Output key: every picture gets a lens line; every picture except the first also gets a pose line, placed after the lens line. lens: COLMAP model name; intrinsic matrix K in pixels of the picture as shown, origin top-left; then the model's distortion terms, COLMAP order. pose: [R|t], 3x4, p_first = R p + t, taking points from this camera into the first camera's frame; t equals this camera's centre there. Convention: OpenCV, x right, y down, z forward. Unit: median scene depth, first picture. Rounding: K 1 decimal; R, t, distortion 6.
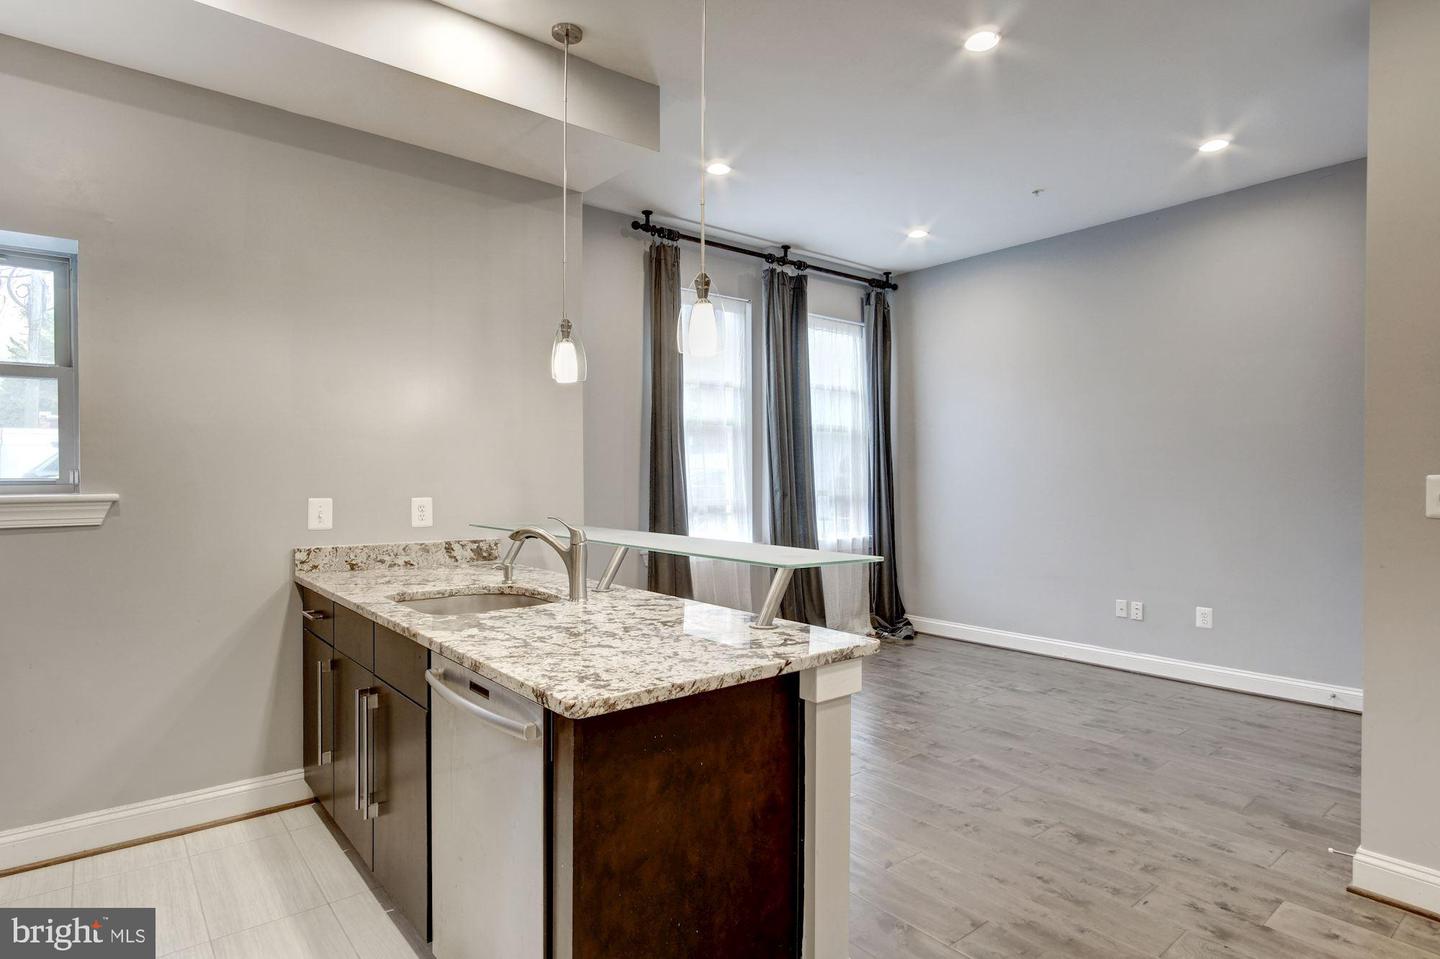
lens RADIAL K [[849.8, 0, 725.1], [0, 849.8, 487.9], [0, 0, 1]] dist [-0.017705, 0.001809]
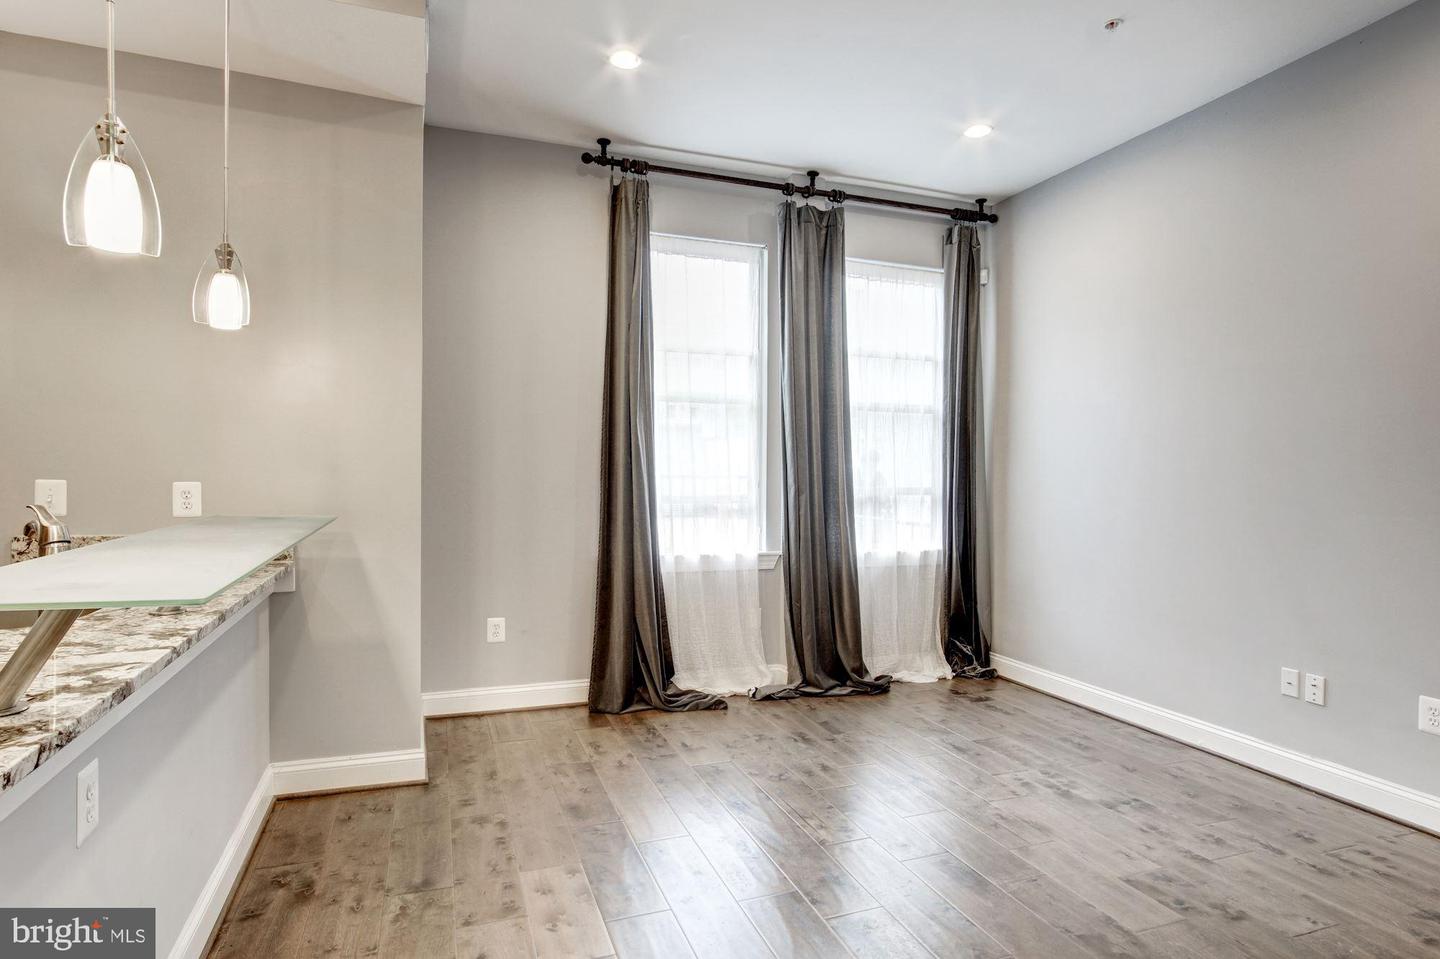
lens RADIAL K [[831.1, 0, 718.4], [0, 831.1, 484.4], [0, 0, 1]] dist [-0.010655, 0.002323]
pose [[0.937099, 0.015326, -0.348727, 0.286861], [-0.016631, 0.999861, -0.000749, 0.003990], [0.348667, 0.006501, 0.937224, 0.283182]]
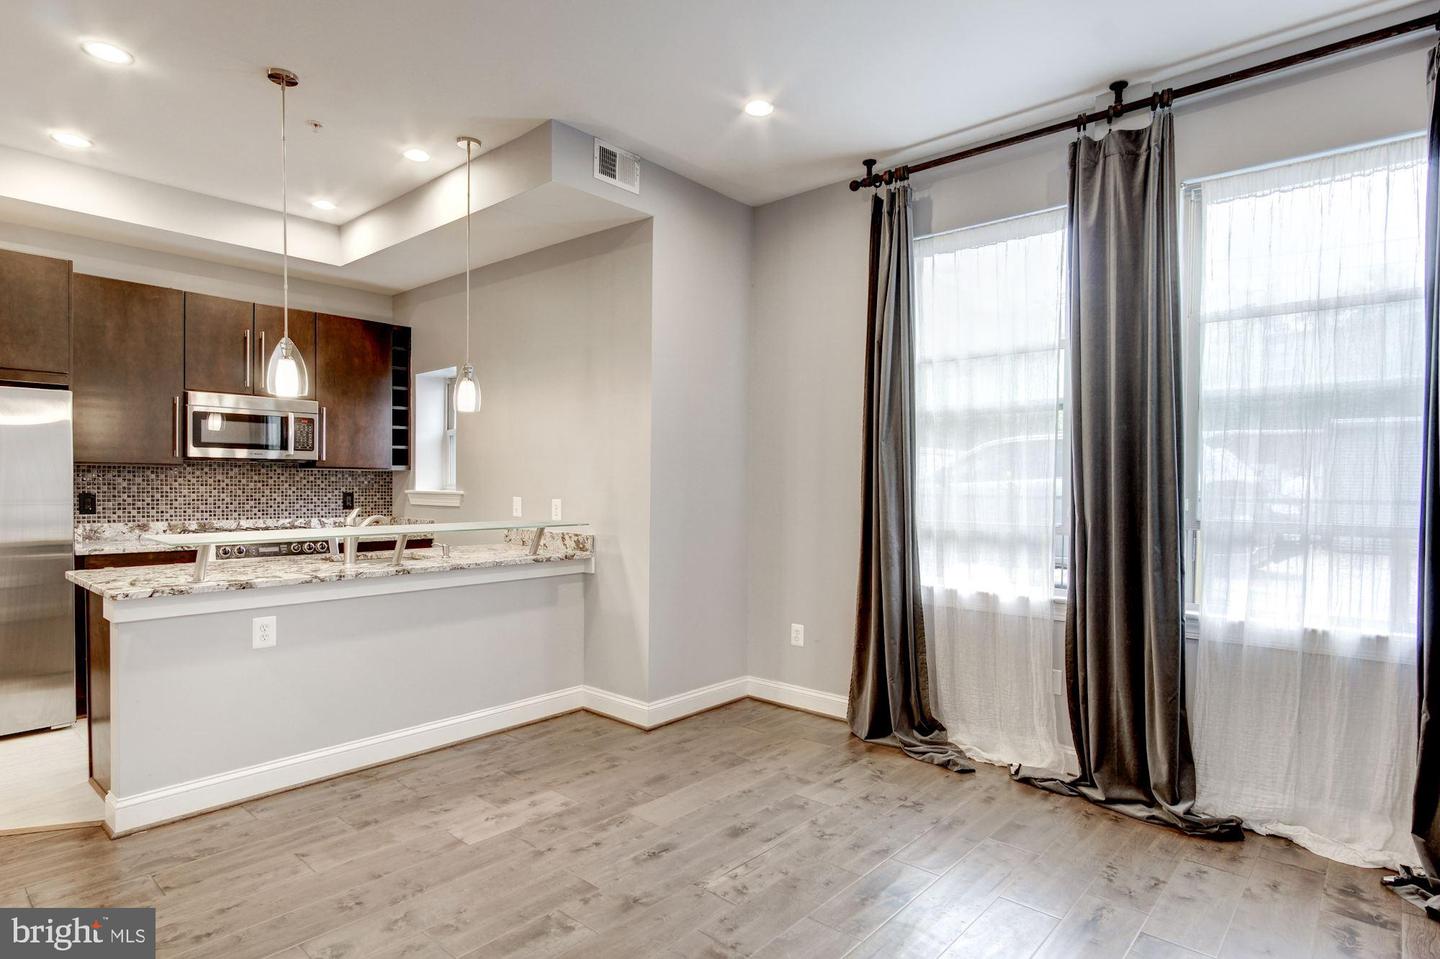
lens RADIAL K [[818.0, 0, 687.8], [0, 818.0, 495.3], [0, 0, 1]] dist [-0.006278, 0.001044]
pose [[0.070865, 0.019075, -0.997304, 0.662544], [-0.022353, 0.999596, 0.017530, -0.015465], [0.997235, 0.021050, 0.071263, 0.754775]]
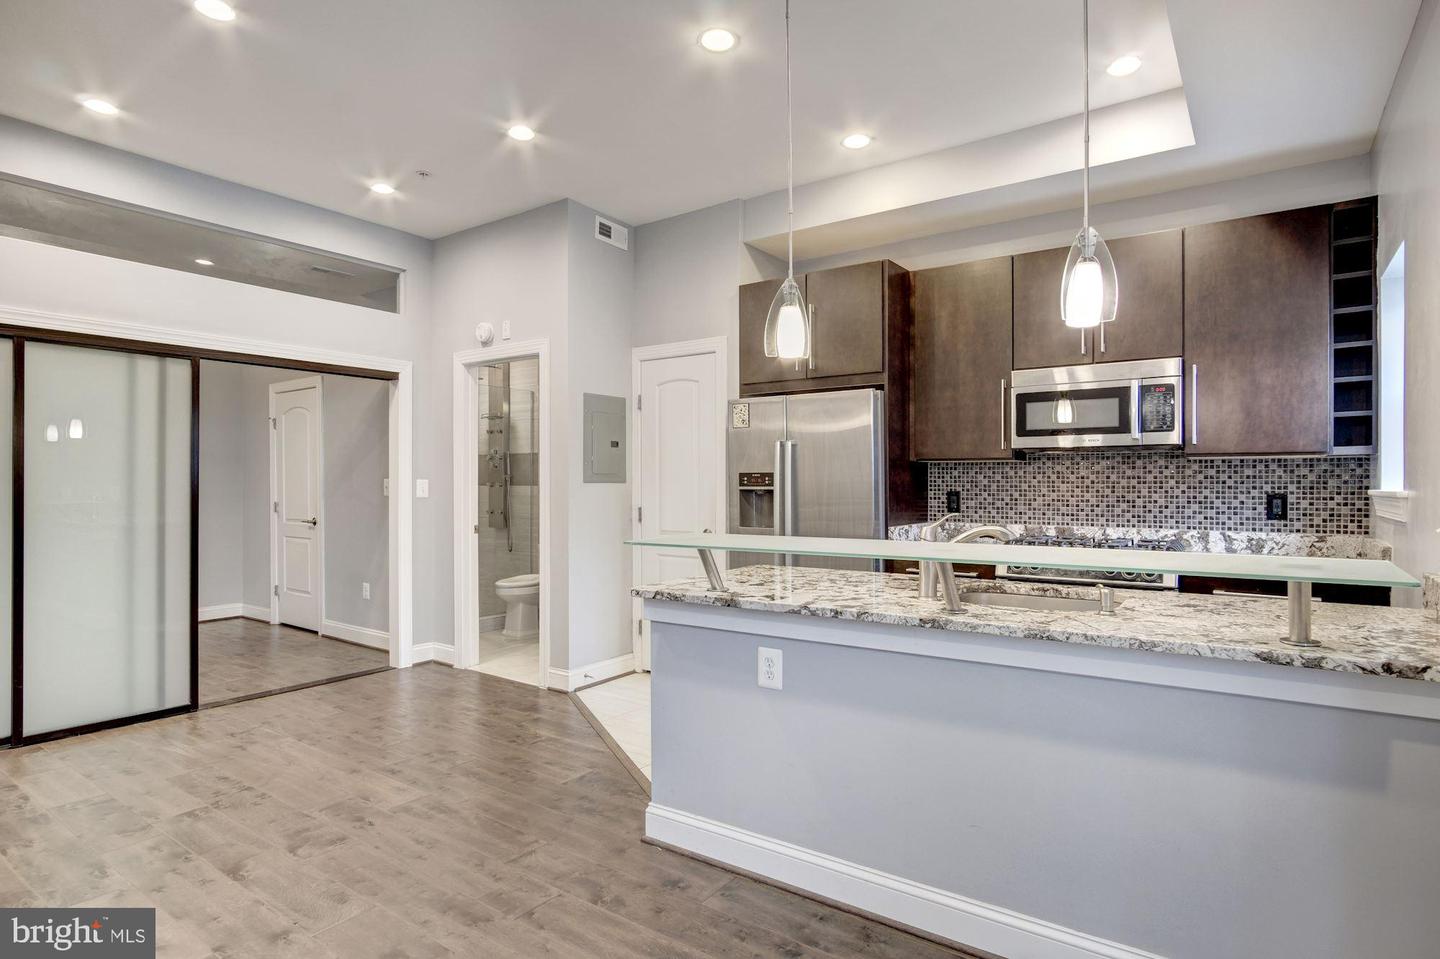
lens RADIAL K [[760.0, 0, 691.0], [0, 760.0, 482.5], [0, 0, 1]] dist [-0.013839, 0.001692]
pose [[-0.979692, 0.002566, -0.200492, 0.136031], [-0.000335, 0.999896, 0.014433, -0.007907], [0.200508, 0.014207, -0.979589, 0.910156]]
